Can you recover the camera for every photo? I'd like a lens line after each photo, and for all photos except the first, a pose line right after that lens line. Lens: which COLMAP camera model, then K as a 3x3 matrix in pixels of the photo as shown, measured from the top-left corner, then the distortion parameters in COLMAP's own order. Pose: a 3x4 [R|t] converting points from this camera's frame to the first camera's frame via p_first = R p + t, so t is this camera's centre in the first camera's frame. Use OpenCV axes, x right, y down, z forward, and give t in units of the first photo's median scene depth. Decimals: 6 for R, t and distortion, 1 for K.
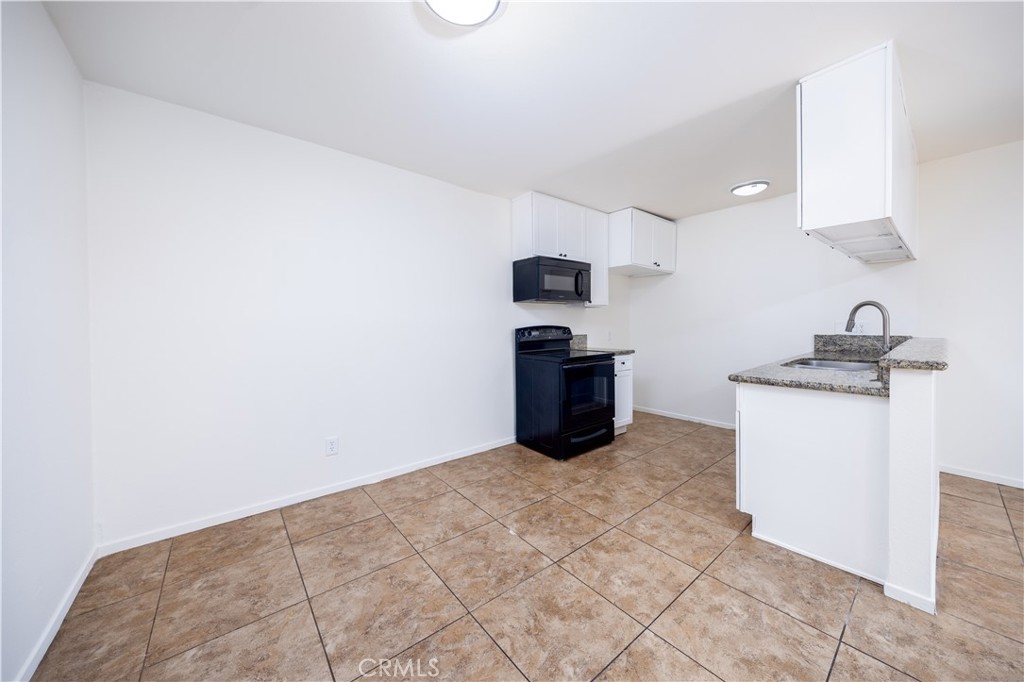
lens RADIAL K [[358.0, 0, 507.7], [0, 358.0, 337.3], [0, 0, 1]] dist [-0.000726, -0.000645]
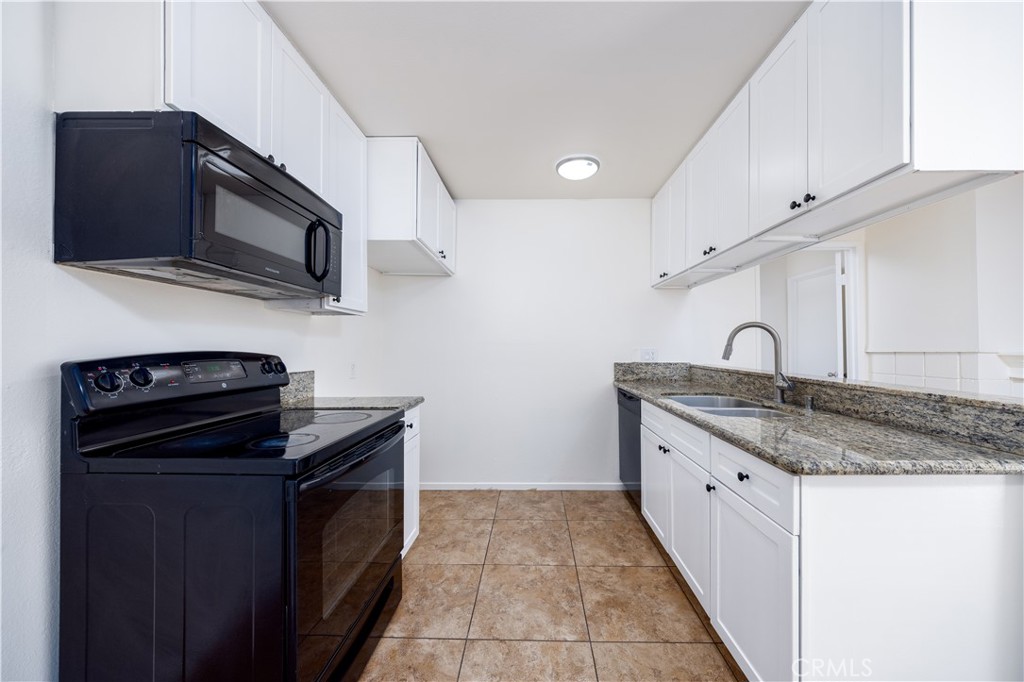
lens RADIAL K [[358.0, 0, 525.9], [0, 358.0, 345.7], [0, 0, 1]] dist [-0.000726, -0.000645]
pose [[0.634942, 0.015769, 0.772398, 0.039836], [0.025409, 0.998825, -0.041279, -0.019219], [-0.772141, 0.045836, 0.633795, 0.637044]]
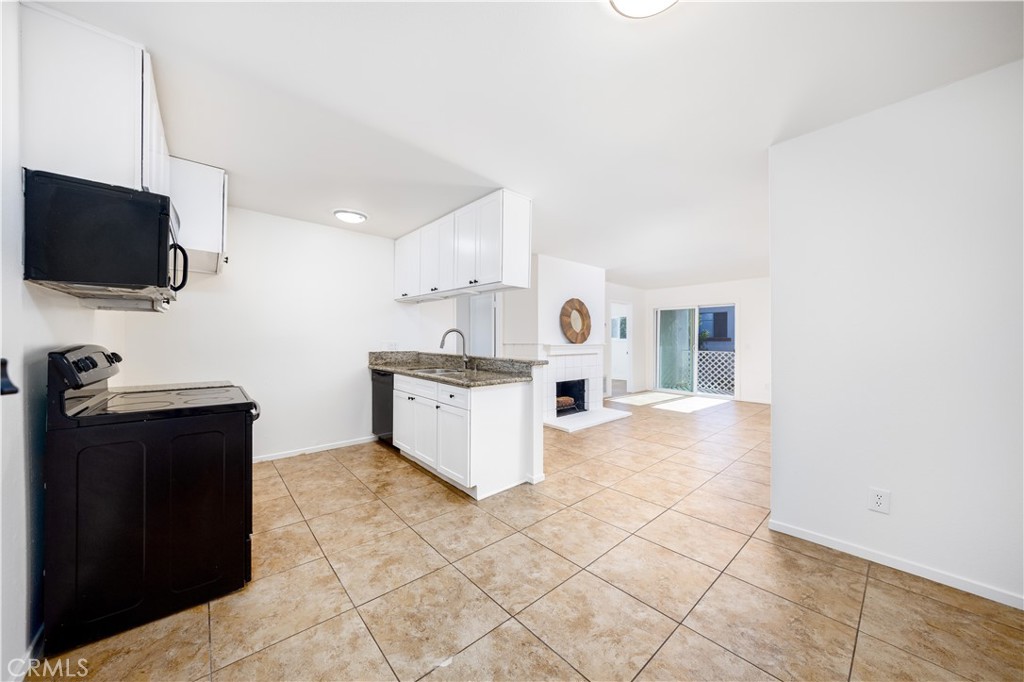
lens RADIAL K [[358.0, 0, 512.0], [0, 358.0, 336.7], [0, 0, 1]] dist [-0.000726, -0.000645]
pose [[-0.055215, 0.021698, 0.998239, -0.435962], [0.036177, 0.999151, -0.019717, -0.017956], [-0.997819, 0.035025, -0.055953, 0.598802]]
